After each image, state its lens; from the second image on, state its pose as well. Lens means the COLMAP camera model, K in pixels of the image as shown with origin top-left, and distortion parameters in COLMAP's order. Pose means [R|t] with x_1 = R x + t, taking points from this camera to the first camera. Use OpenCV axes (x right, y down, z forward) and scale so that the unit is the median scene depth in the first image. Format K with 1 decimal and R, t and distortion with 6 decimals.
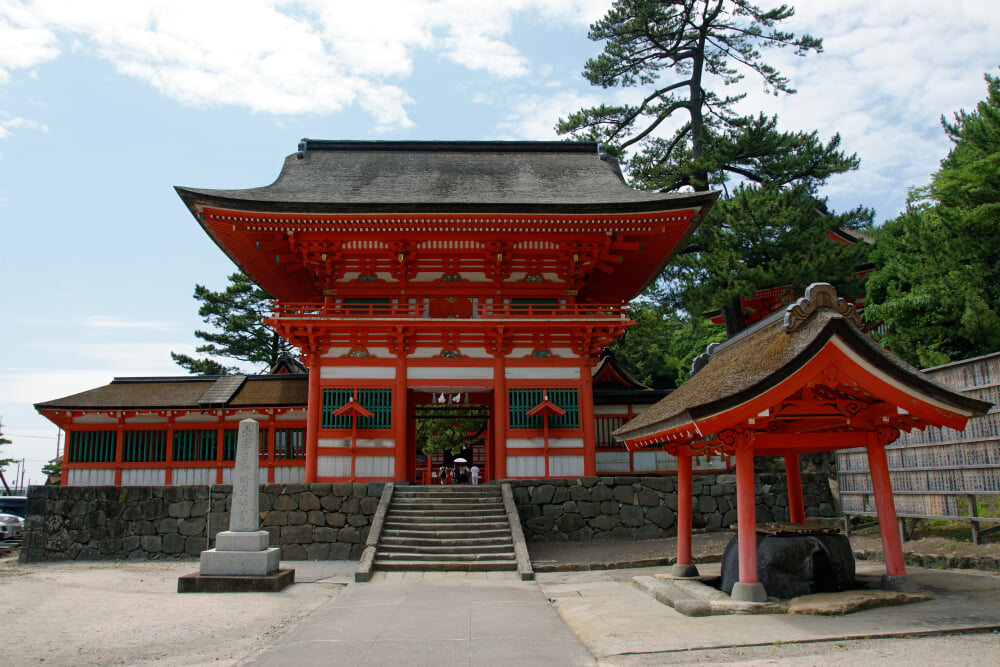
lens RADIAL K [[757.5, 0, 494.7], [0, 757.5, 323.2], [0, 0, 1]] dist [-0.138661, 0.108931]
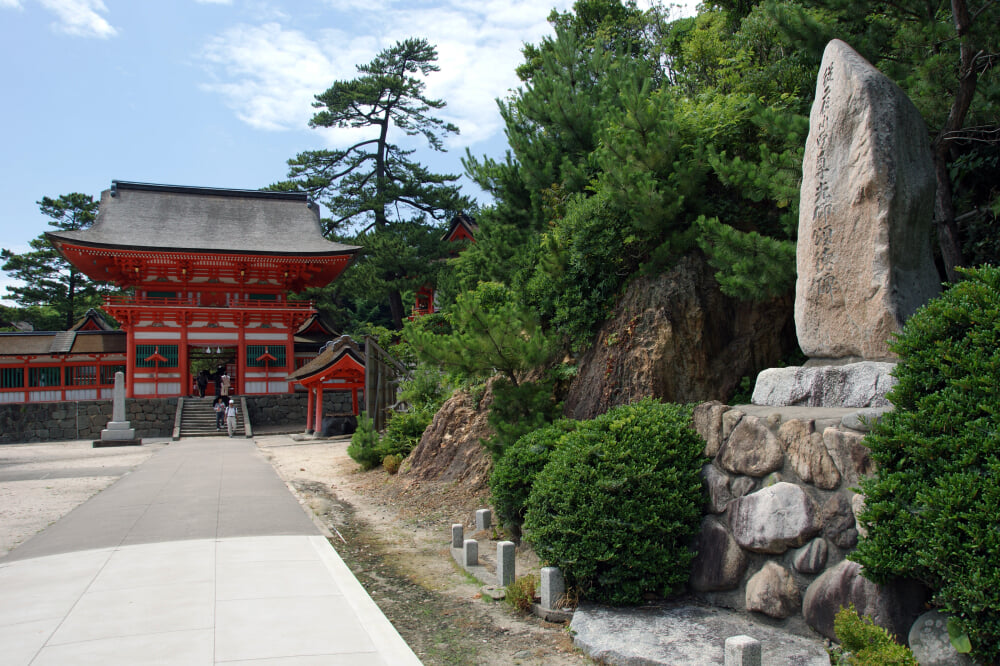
lens RADIAL K [[765.4, 0, 549.2], [0, 765.4, 337.2], [0, 0, 1]] dist [-0.141567, 0.111469]
pose [[0.930225, 0.010728, 0.366834, 0.033031], [-0.063362, 0.989257, 0.131745, -0.215536], [-0.361479, -0.145795, 0.920911, -0.920722]]
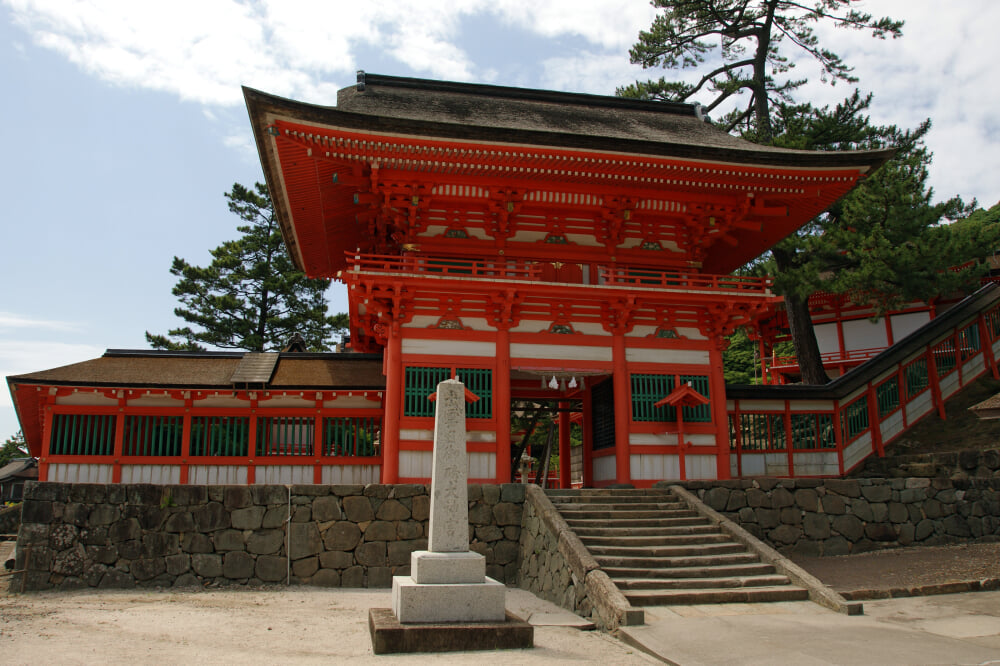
lens RADIAL K [[735.6, 0, 481.4], [0, 735.6, 332.2], [0, 0, 1]] dist [-0.136443, 0.105202]
pose [[0.992831, 0.039361, 0.112857, -0.235952], [-0.037802, 0.999158, -0.015920, 0.060297], [-0.113388, 0.011540, 0.993484, 0.221528]]
